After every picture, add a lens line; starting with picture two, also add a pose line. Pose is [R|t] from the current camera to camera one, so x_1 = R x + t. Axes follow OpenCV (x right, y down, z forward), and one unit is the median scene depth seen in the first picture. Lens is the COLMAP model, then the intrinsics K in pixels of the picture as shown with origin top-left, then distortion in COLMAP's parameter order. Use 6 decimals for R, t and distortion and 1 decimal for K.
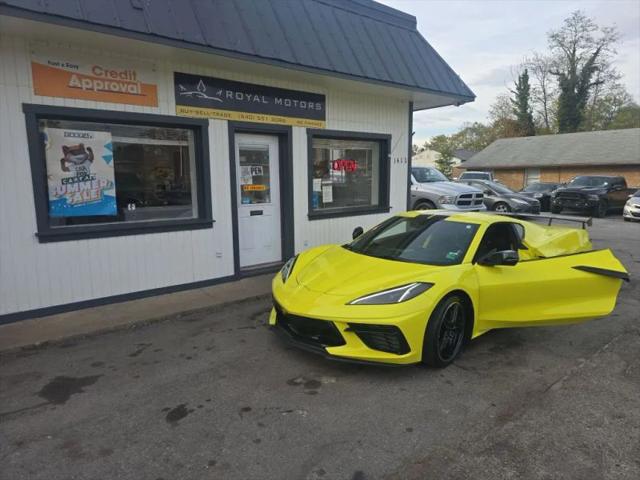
lens RADIAL K [[416.9, 0, 331.1], [0, 416.9, 239.0], [0, 0, 1]] dist [0.067910, -0.054919]
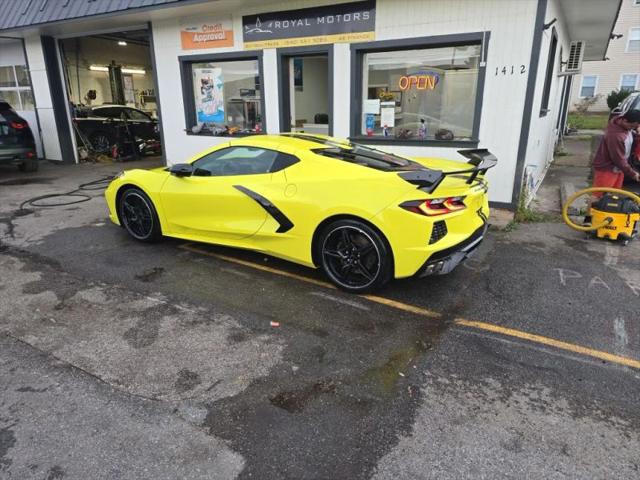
lens RADIAL K [[439.1, 0, 301.8], [0, 439.1, 240.4], [0, 0, 1]] dist [0.066542, -0.061305]
pose [[0.339370, 0.280491, -0.897860, 1.017088], [-0.143499, 0.958773, 0.245281, -0.073286], [0.929643, 0.045600, 0.365629, 0.596404]]
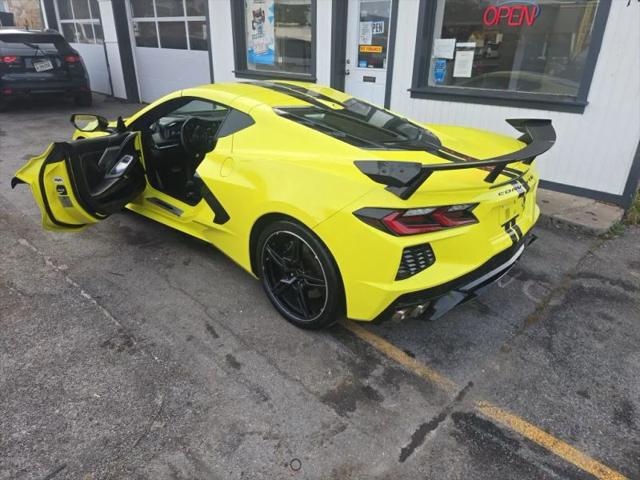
lens RADIAL K [[419.2, 0, 328.3], [0, 419.2, 237.2], [0, 0, 1]] dist [0.060064, -0.052416]
pose [[0.139092, 0.415403, -0.898940, 0.847297], [-0.175088, 0.903779, 0.390548, -0.103074], [0.974678, 0.103072, 0.198440, 0.827269]]
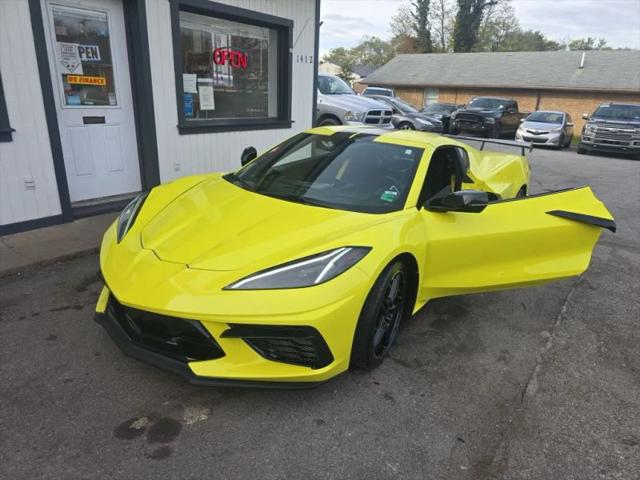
lens RADIAL K [[419.2, 0, 328.3], [0, 419.2, 237.2], [0, 0, 1]] dist [0.060064, -0.052416]
pose [[0.972313, -0.024862, 0.232357, 0.024322], [-0.018886, 0.982712, 0.184177, -0.011762], [-0.232919, -0.183465, 0.955034, 0.247621]]
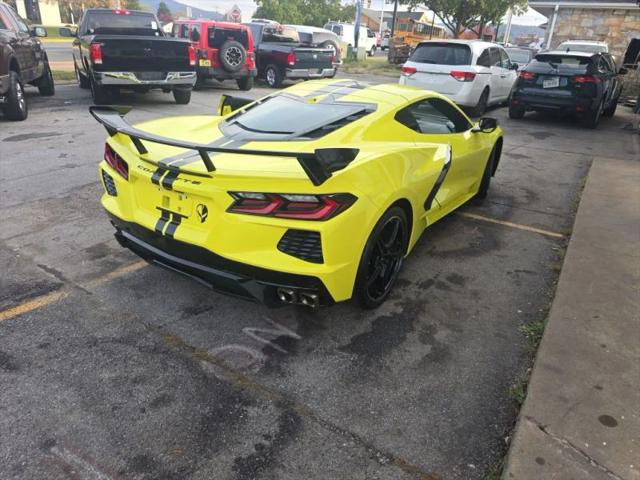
lens RADIAL K [[419.2, 0, 328.3], [0, 419.2, 237.2], [0, 0, 1]] dist [0.060064, -0.052416]
pose [[-0.941446, 0.093068, -0.324064, 0.506376], [-0.103456, 0.835044, 0.540368, -0.190518], [0.320899, 0.542254, -0.776521, 1.409994]]
